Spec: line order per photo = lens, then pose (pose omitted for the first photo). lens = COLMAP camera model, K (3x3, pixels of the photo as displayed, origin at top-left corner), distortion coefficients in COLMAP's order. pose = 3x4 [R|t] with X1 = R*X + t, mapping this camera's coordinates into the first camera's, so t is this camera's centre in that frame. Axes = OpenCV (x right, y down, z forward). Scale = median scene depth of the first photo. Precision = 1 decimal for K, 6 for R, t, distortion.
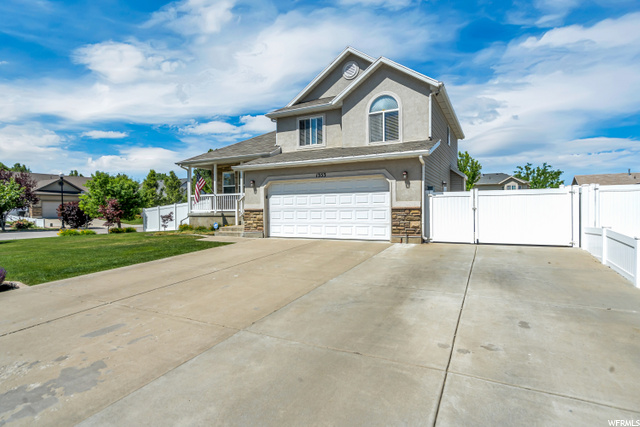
lens RADIAL K [[336.4, 0, 320.0], [0, 336.4, 213.5], [0, 0, 1]] dist [0.000969, 0.000009]
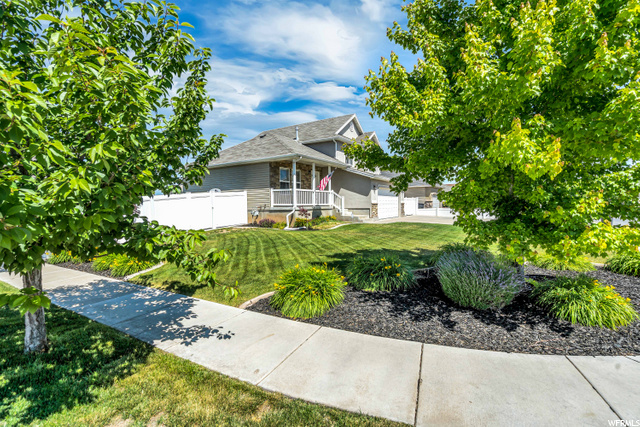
lens RADIAL K [[300.9, 0, 320.0], [0, 300.9, 213.5], [0, 0, 1]] dist [0.000281, 0.000352]
pose [[0.082123, -0.019030, 0.996441, -1.651402], [0.022322, 0.999602, 0.017251, 0.005802], [-0.996372, 0.020826, 0.082515, 1.130713]]
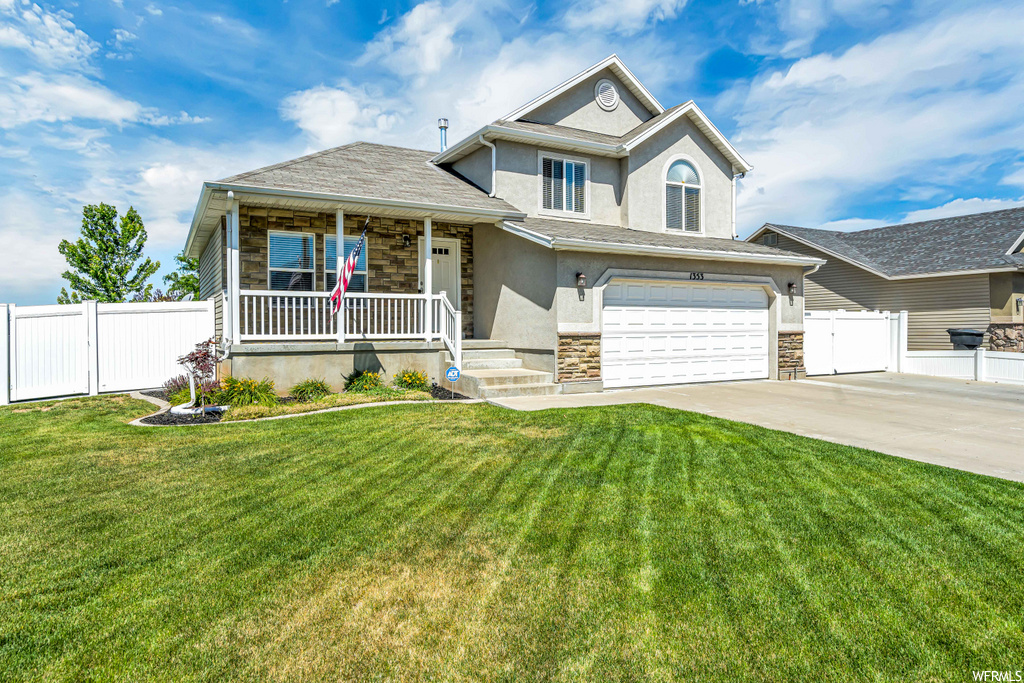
lens RADIAL K [[624.7, 0, 512.0], [0, 624.7, 341.5], [0, 0, 1]] dist [0.002174, 0.000282]
pose [[0.559231, -0.005444, 0.828994, -0.972545], [0.010366, 0.999946, -0.000426, -0.001737], [-0.828947, 0.008831, 0.559257, 0.581369]]
